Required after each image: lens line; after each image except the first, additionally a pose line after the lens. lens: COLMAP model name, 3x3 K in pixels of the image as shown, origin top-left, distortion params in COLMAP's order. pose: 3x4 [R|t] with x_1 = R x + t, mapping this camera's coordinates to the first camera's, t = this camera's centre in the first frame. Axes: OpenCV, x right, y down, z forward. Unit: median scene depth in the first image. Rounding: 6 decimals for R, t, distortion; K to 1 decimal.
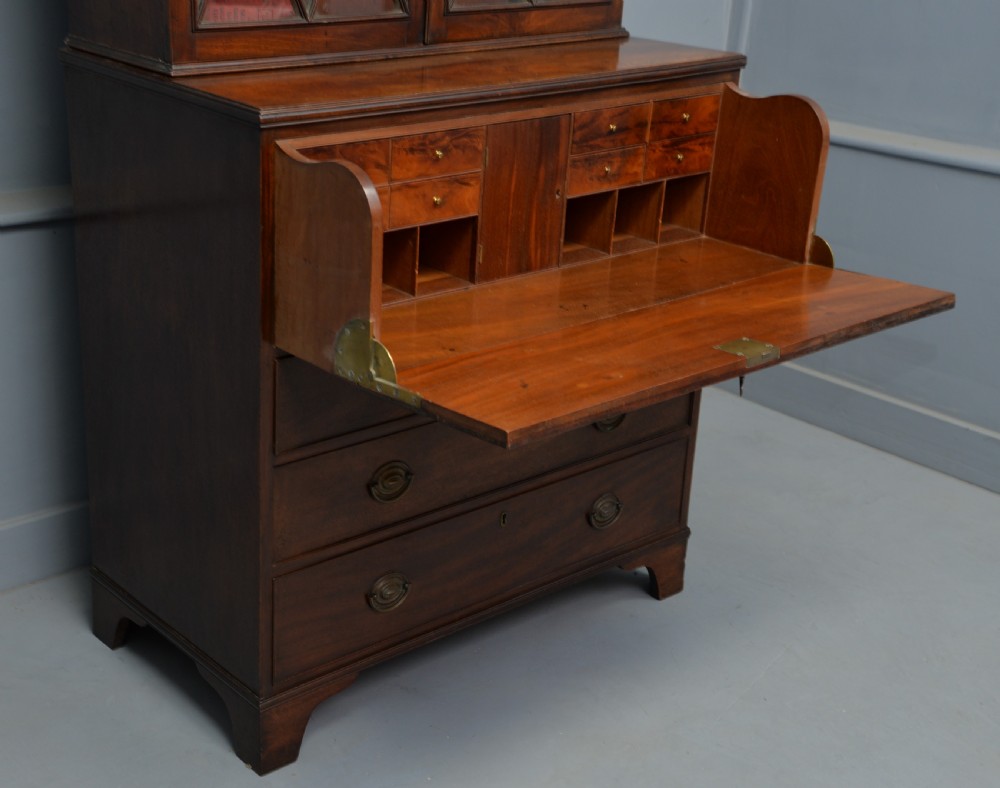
lens RADIAL K [[1465.5, 0, 445.2], [0, 1465.5, 421.9], [0, 0, 1]] dist [0.144100, 0.086494]
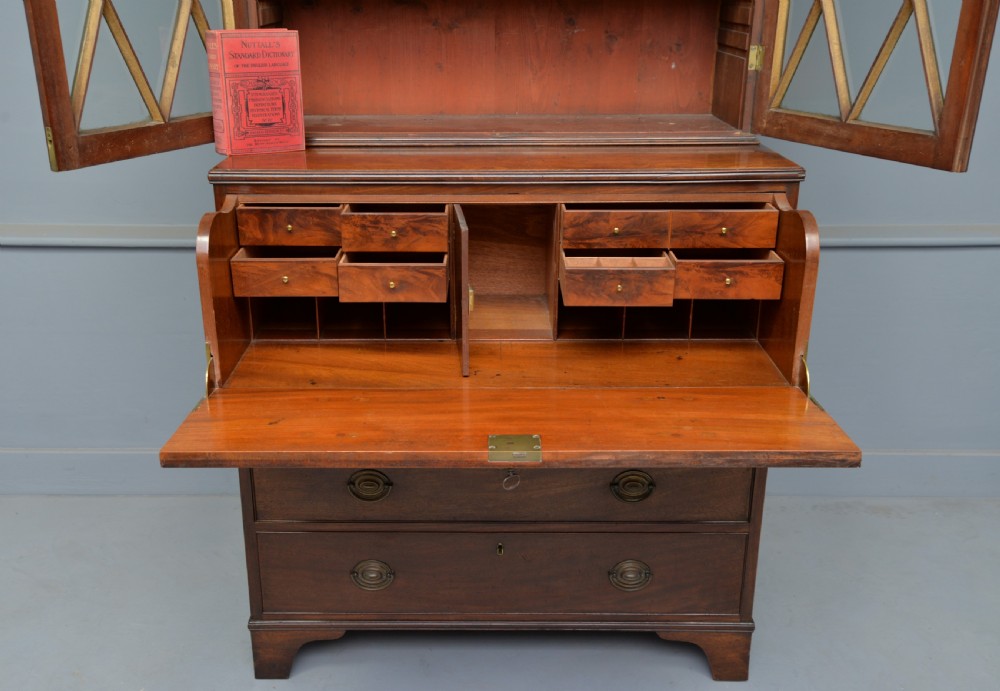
lens RADIAL K [[1012.2, 0, 484.3], [0, 1012.2, 356.8], [0, 0, 1]] dist [0.050790, 0.025497]
pose [[0.752480, 0.190601, -0.630432, 0.535758], [-0.219263, 0.975104, 0.033095, -0.110298], [0.621045, 0.113327, 0.775538, 0.393779]]
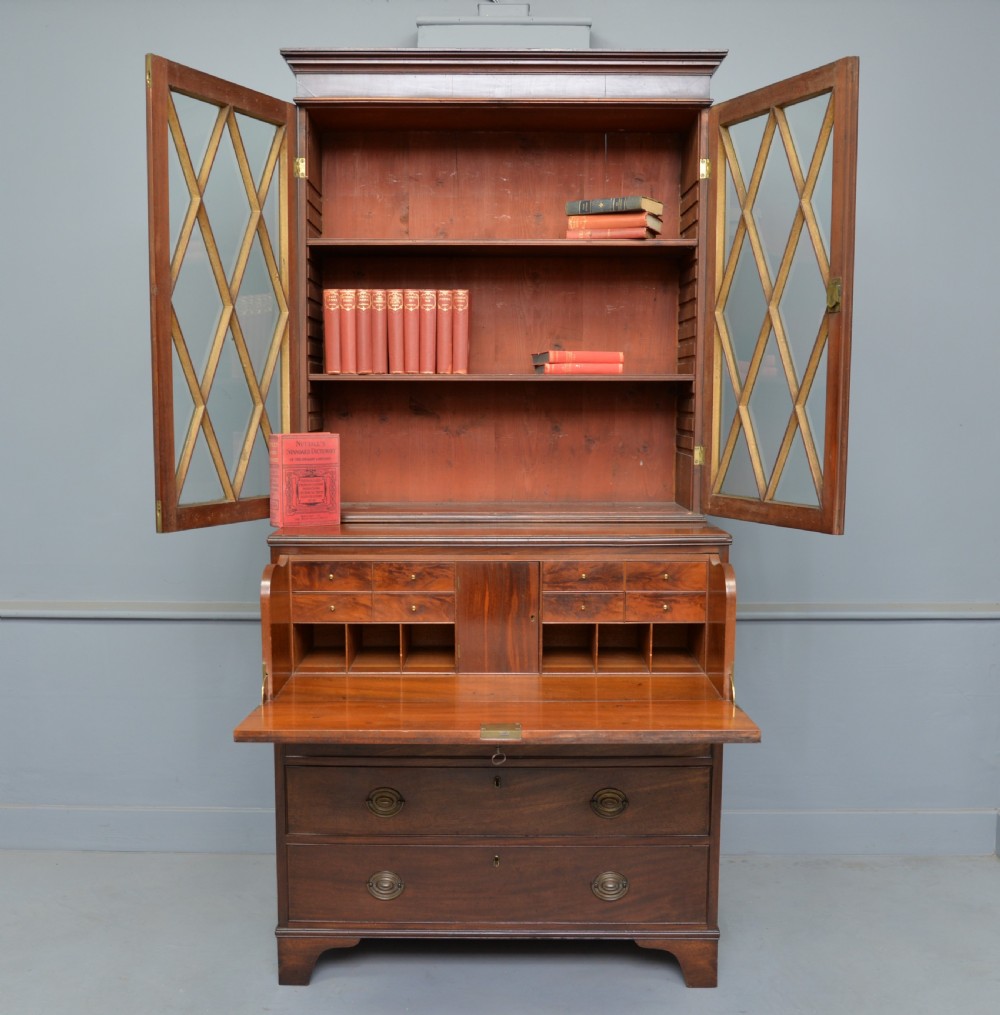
lens RADIAL K [[1182.5, 0, 496.8], [0, 1182.5, 540.0], [0, 0, 1]] dist [-0.057522, 0.020342]
pose [[0.748356, 0.038575, -0.662175, 0.781683], [-0.221698, 0.955441, -0.194891, -0.003426], [0.625151, 0.292651, 0.723562, 0.166092]]
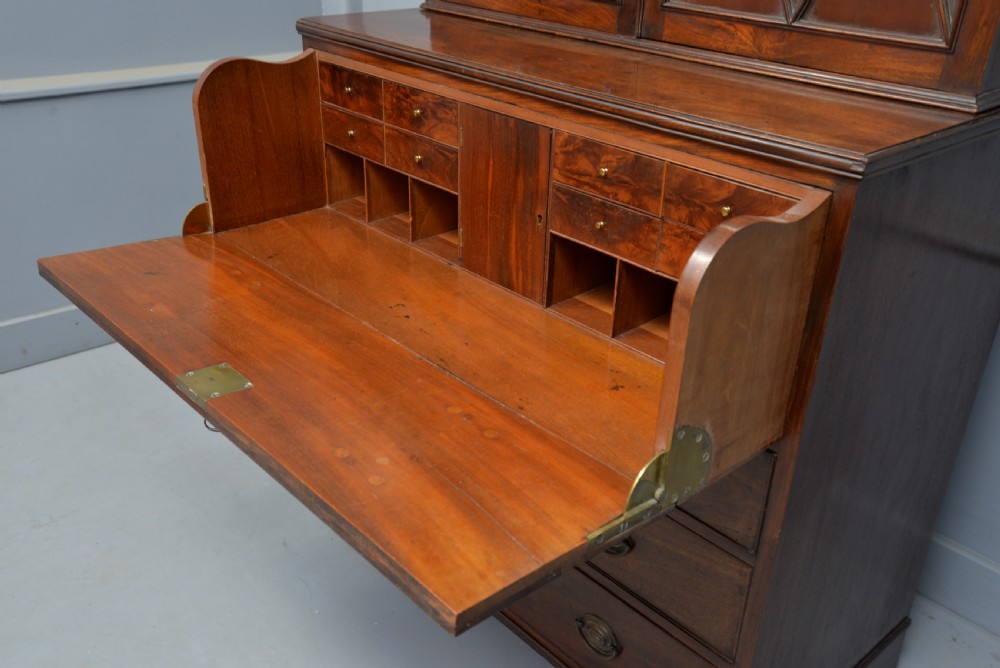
lens RADIAL K [[947.6, 0, 500.1], [0, 947.6, 343.5], [0, 0, 1]] dist [0.010197, 0.122793]
pose [[0.021312, 0.417257, -0.908539, 0.599642], [-0.405157, 0.834385, 0.373697, -0.290893], [0.913999, 0.360137, 0.186837, 0.912306]]
